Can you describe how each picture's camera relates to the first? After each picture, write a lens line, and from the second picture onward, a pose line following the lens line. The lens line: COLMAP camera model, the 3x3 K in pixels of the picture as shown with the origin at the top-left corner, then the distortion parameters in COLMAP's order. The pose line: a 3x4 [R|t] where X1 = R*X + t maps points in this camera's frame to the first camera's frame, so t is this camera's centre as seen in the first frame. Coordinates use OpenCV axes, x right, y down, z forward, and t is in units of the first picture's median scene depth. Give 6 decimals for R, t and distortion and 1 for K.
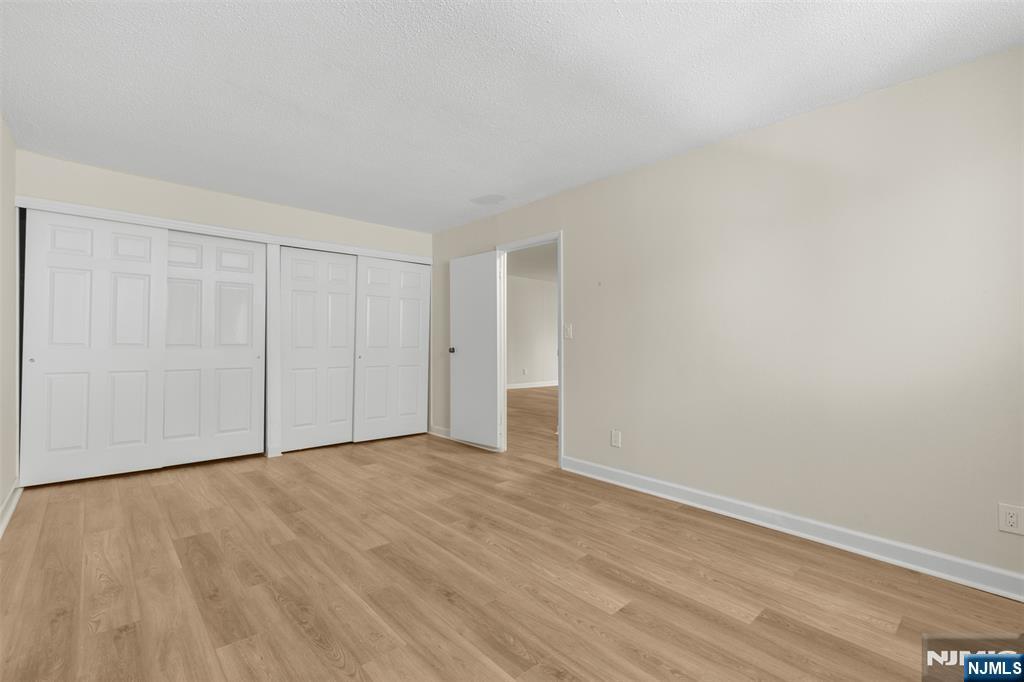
lens RADIAL K [[458.7, 0, 513.7], [0, 458.7, 336.1], [0, 0, 1]] dist [0.001573, -0.000326]
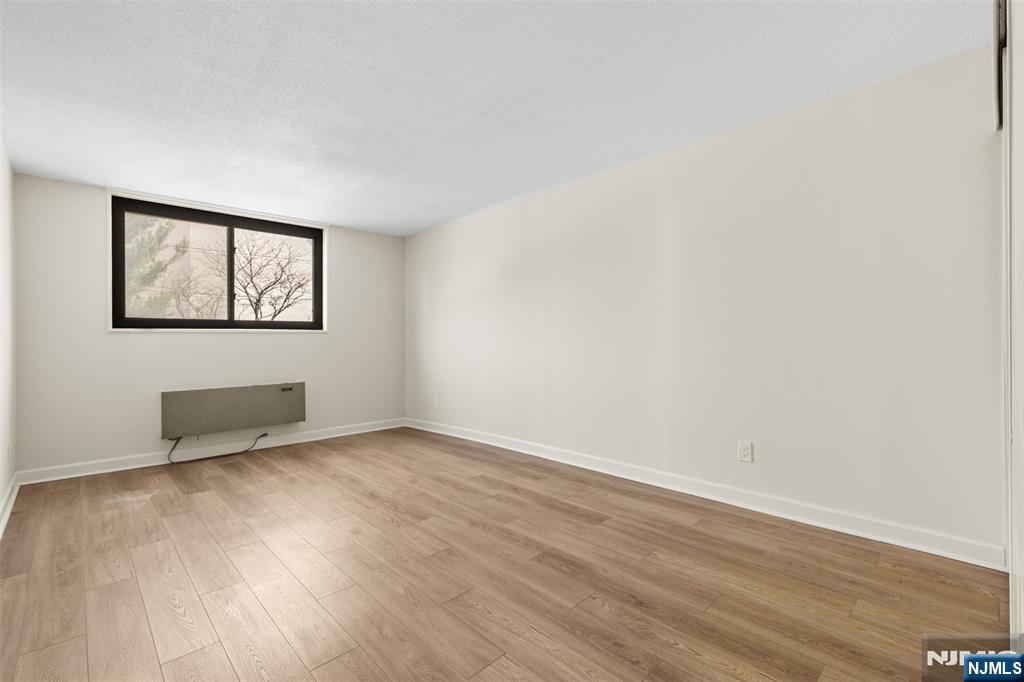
lens RADIAL K [[458.7, 0, 513.7], [0, 458.7, 336.1], [0, 0, 1]] dist [0.001573, -0.000326]
pose [[-0.999678, 0.004901, -0.024879, -0.469719], [0.005021, 0.999976, -0.004769, 0.013118], [0.024855, -0.004893, -0.999679, 2.042363]]
